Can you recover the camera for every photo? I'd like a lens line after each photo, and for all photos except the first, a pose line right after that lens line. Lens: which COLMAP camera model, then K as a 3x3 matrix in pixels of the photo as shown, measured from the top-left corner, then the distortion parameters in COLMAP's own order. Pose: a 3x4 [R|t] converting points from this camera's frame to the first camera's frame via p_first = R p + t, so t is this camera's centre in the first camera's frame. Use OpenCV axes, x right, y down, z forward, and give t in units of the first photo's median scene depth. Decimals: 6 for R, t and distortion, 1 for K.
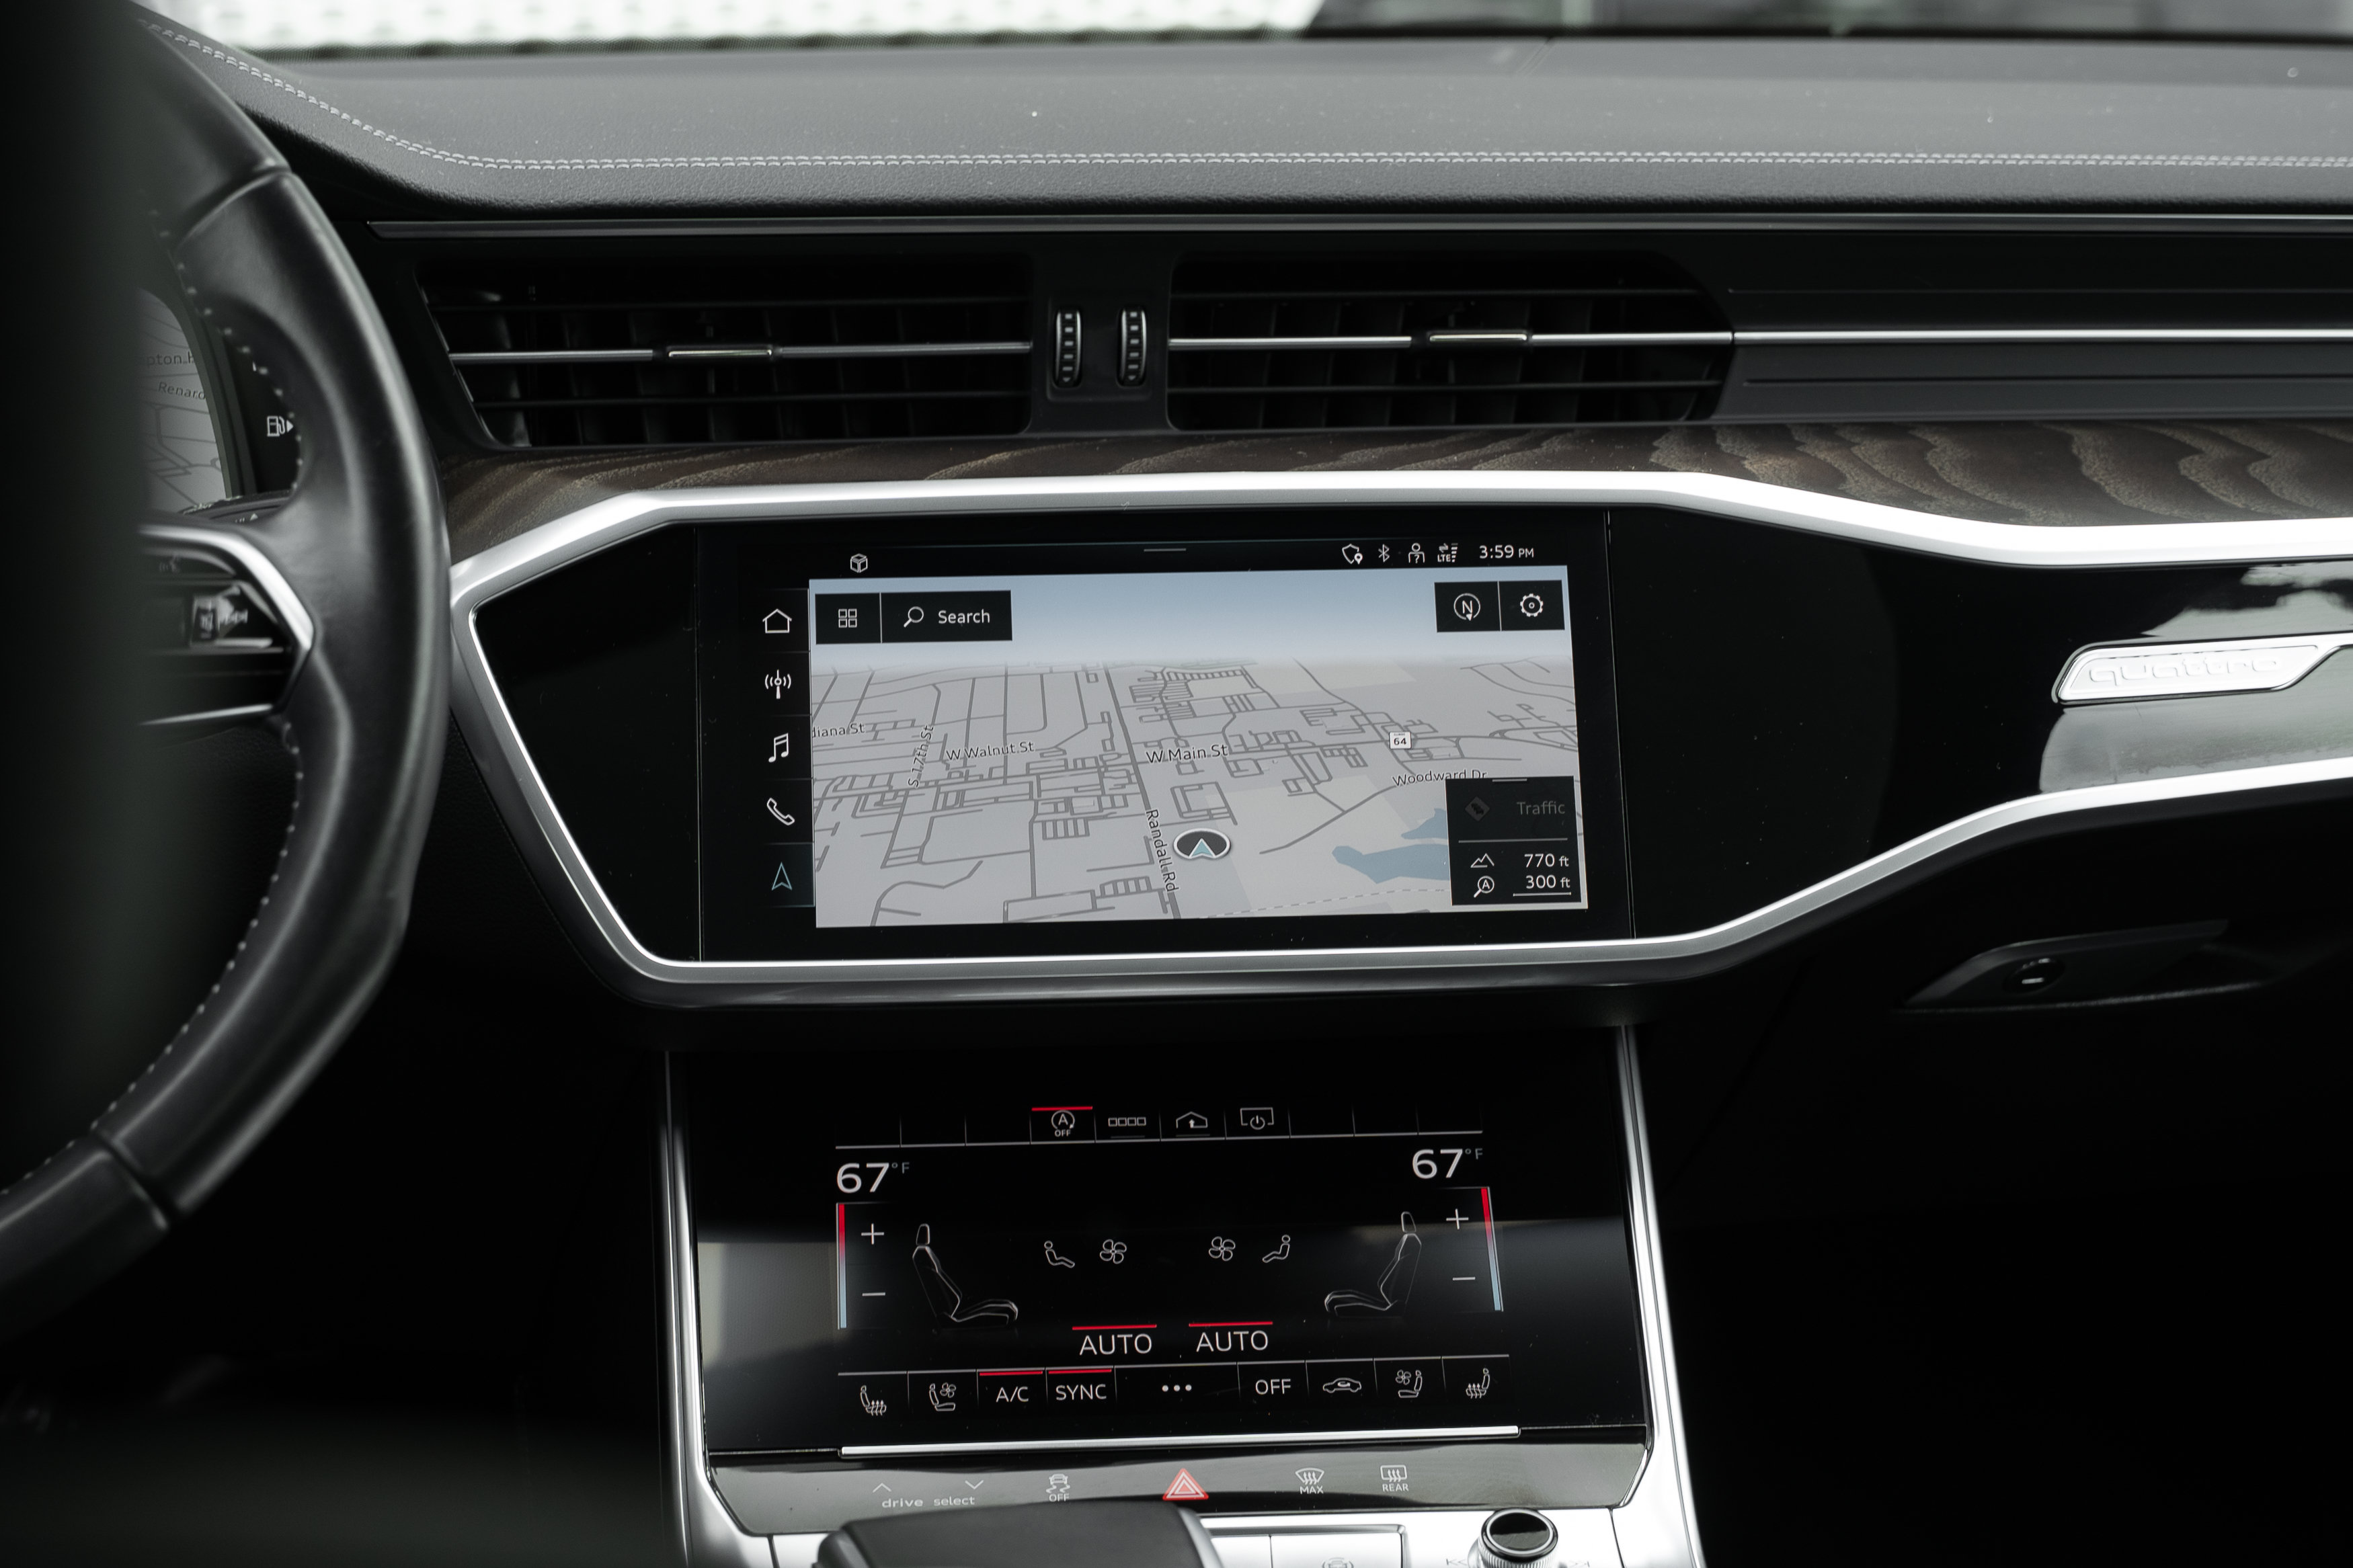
lens RADIAL K [[4340.5, 0, 1176.5], [0, 4340.5, 784.0], [0, 0, 1]] dist [-0.017376, -0.025909]
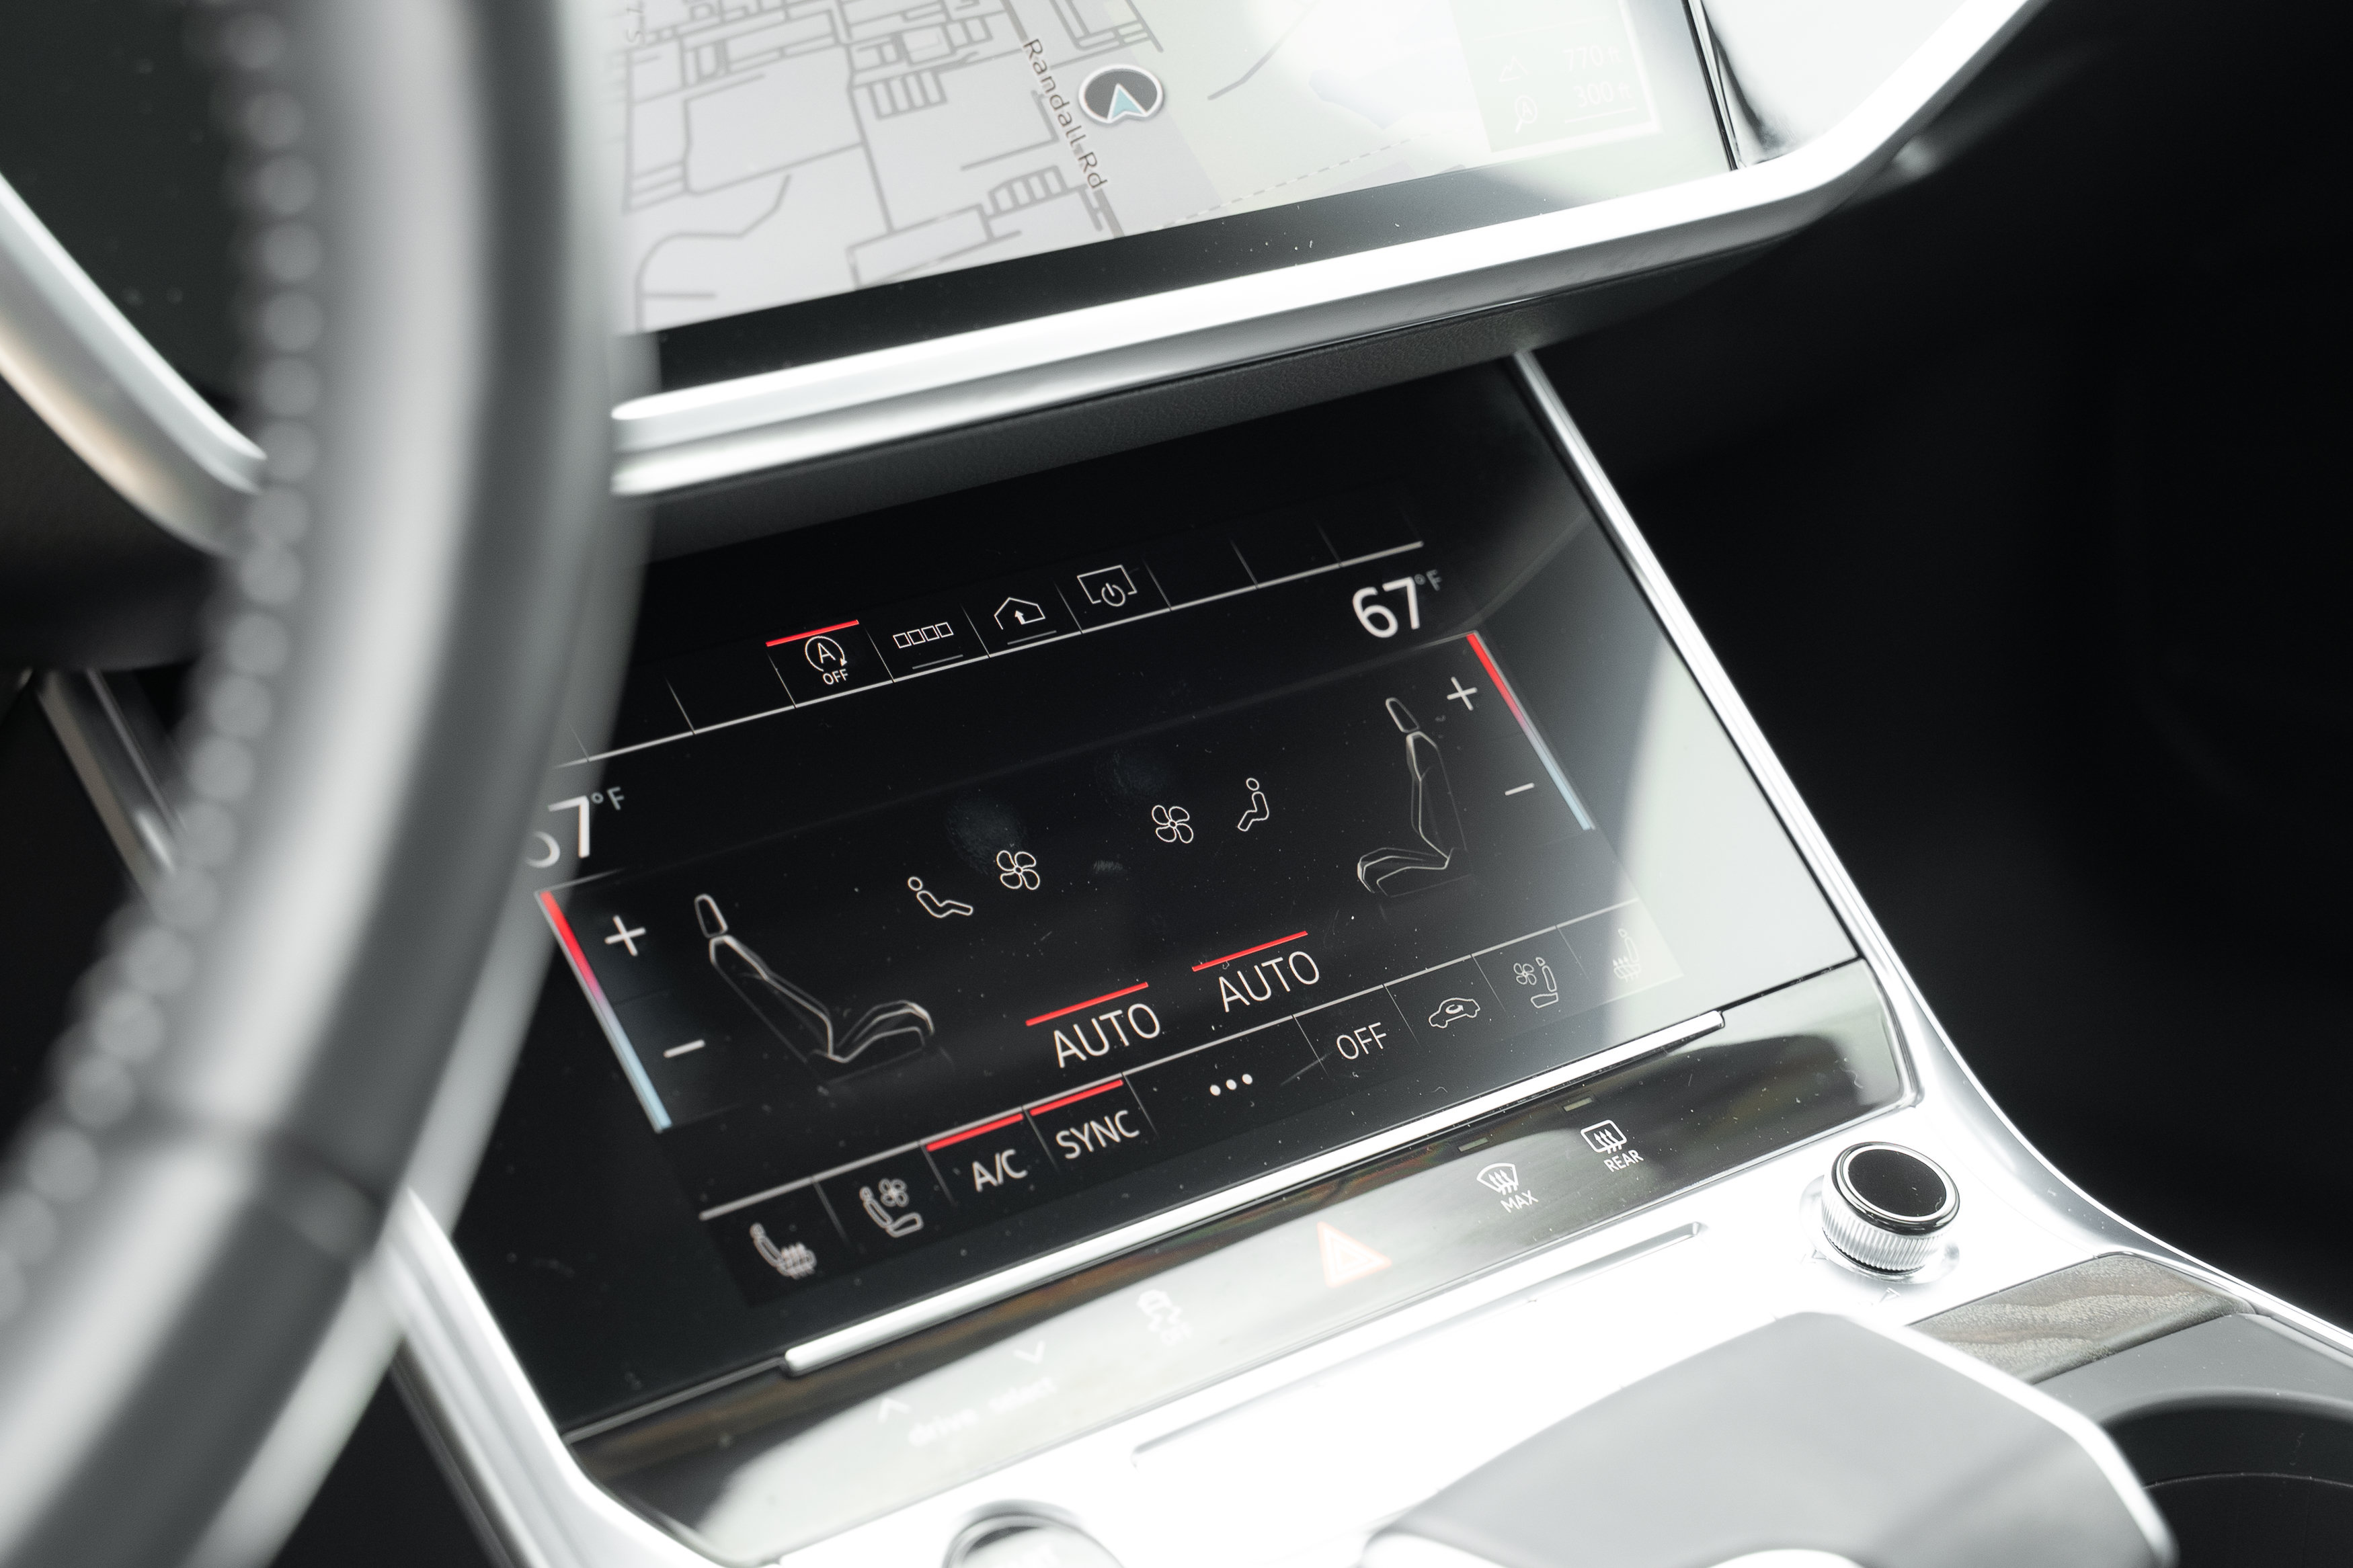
lens RADIAL K [[4362.6, 0, 1176.5], [0, 4362.6, 784.0], [0, 0, 1]] dist [0.001764, -0.003035]
pose [[0.816477, -0.200249, 0.541540, -0.295823], [0.118862, 0.976136, 0.181744, -0.000024], [-0.565010, -0.084022, 0.820795, 0.545096]]
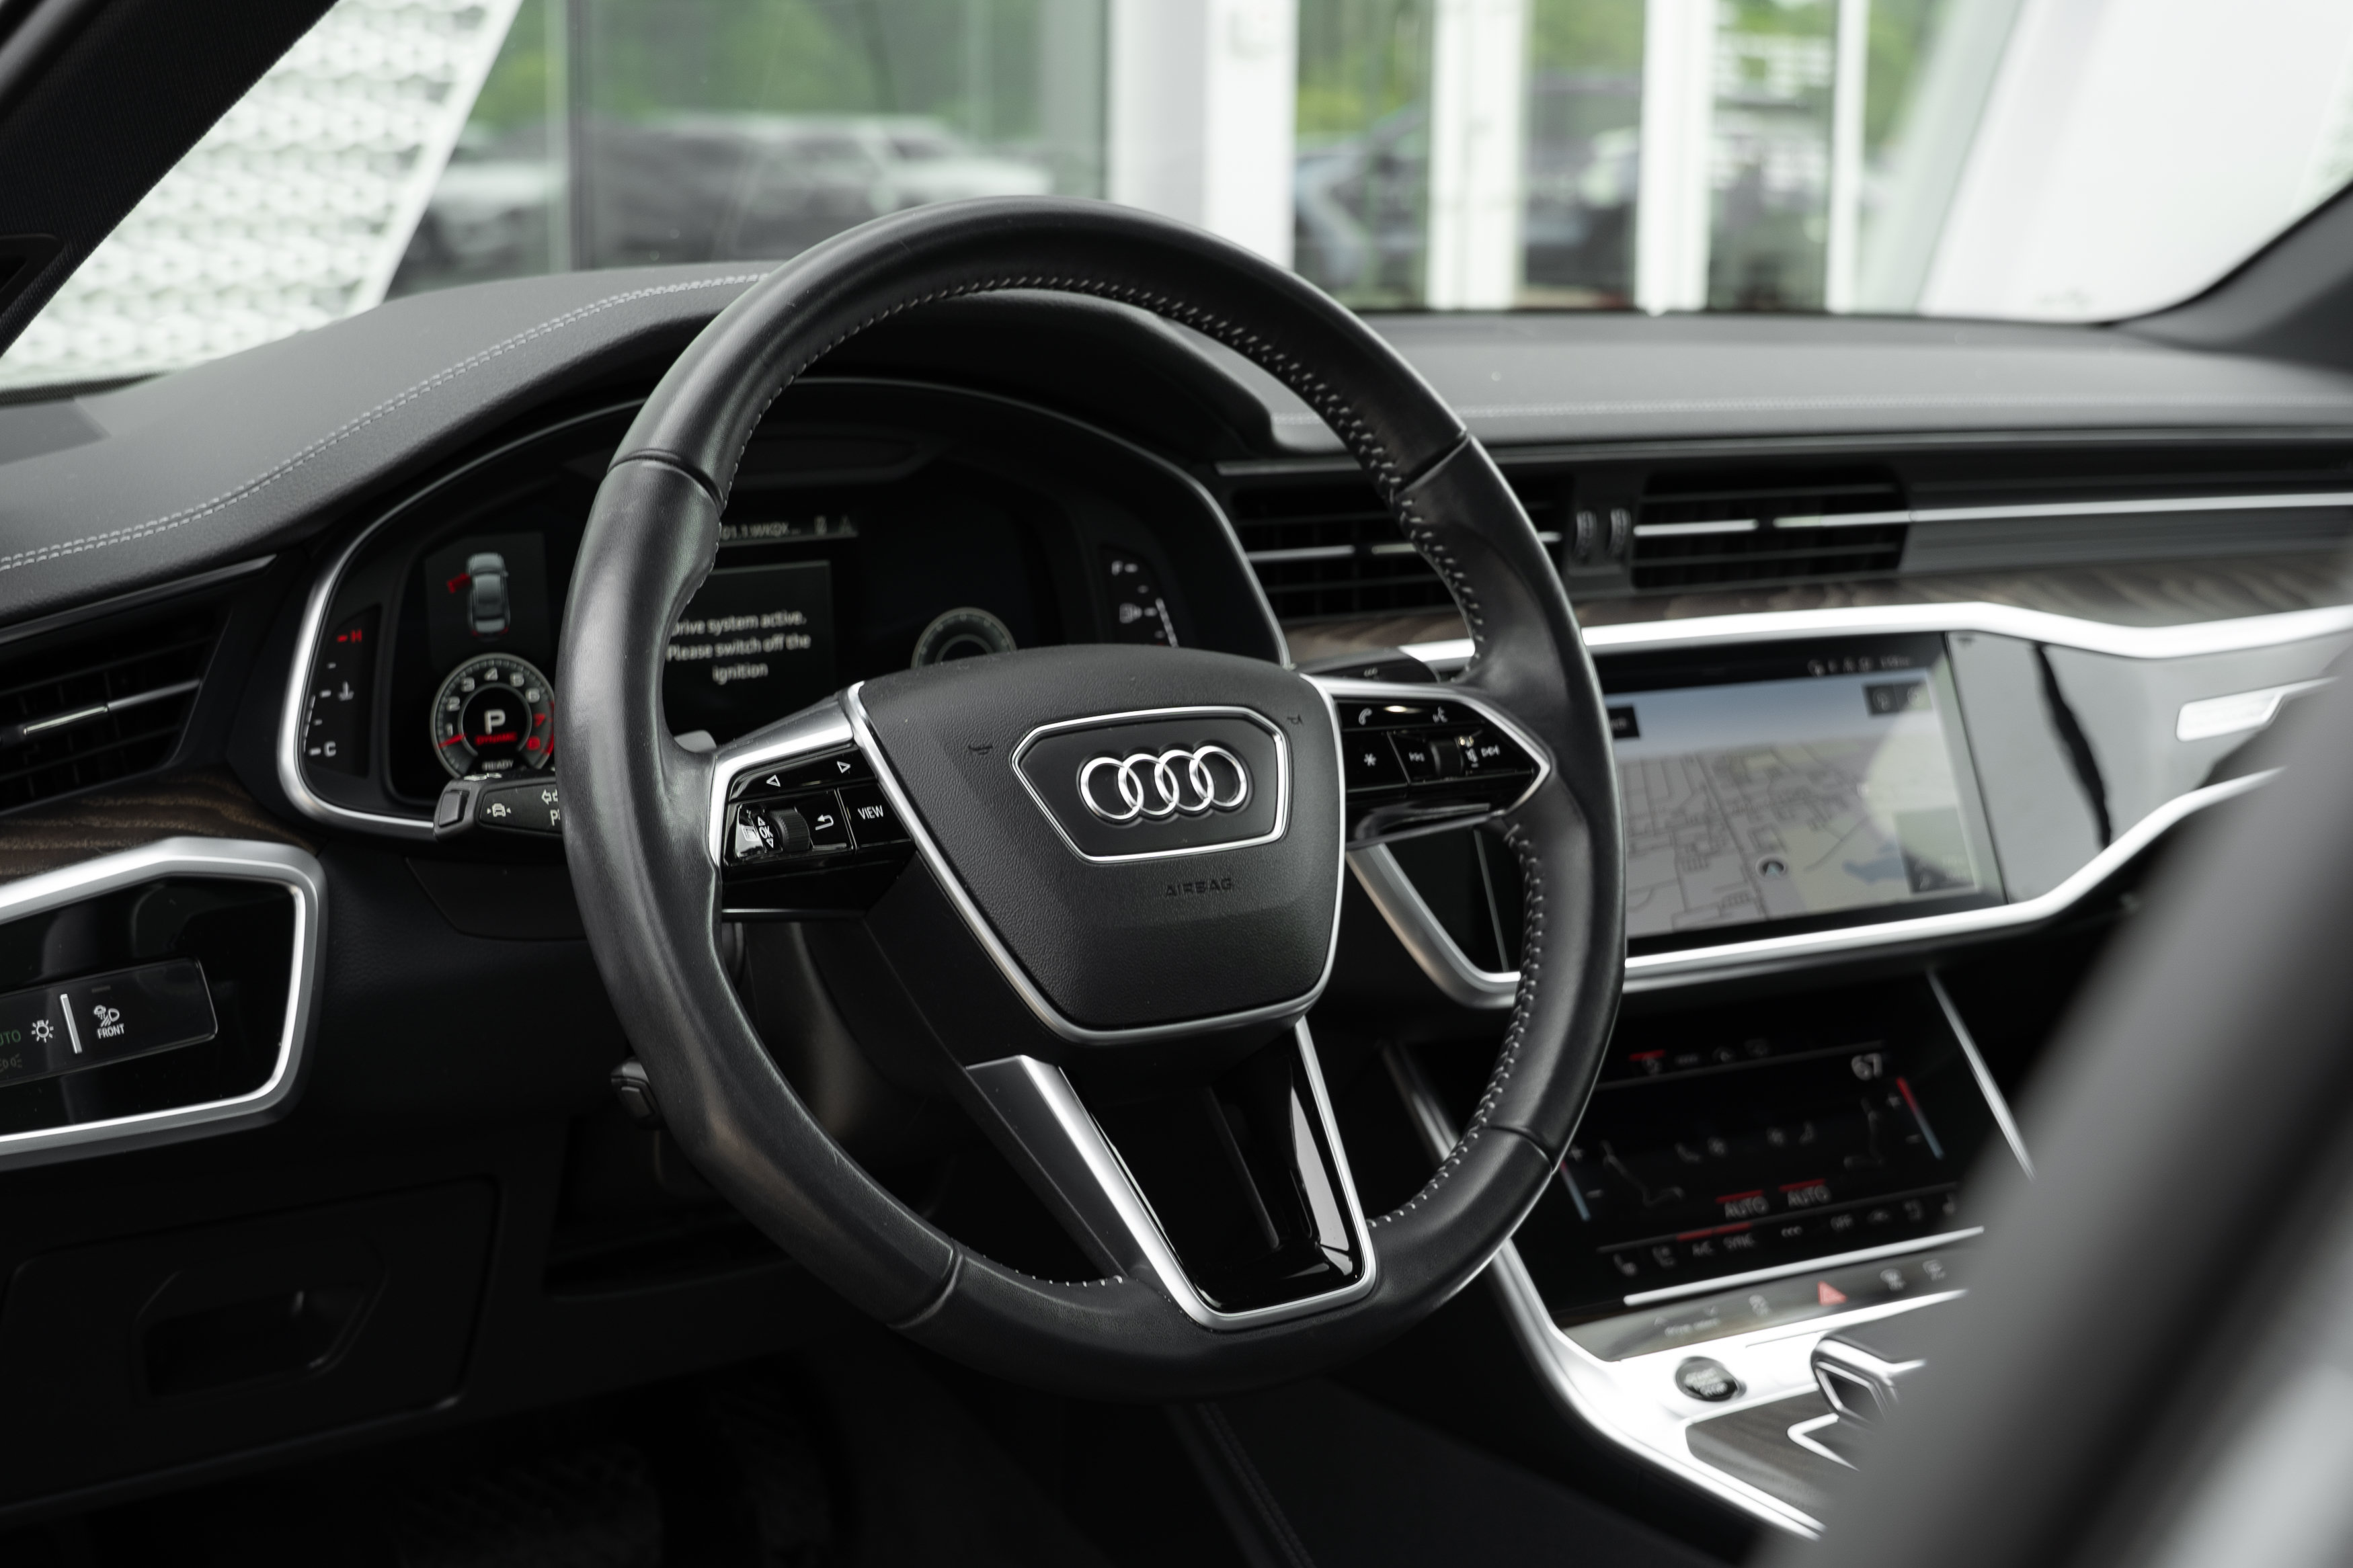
lens RADIAL K [[3130.3, 0, 1176.5], [0, 3130.3, 784.0], [0, 0, 1]] dist [-0.104908, -0.016503]
pose [[0.923194, -0.063014, 0.379133, -0.585586], [0.066406, 0.997784, 0.004139, -0.032655], [-0.378554, 0.021356, 0.925333, 0.084664]]
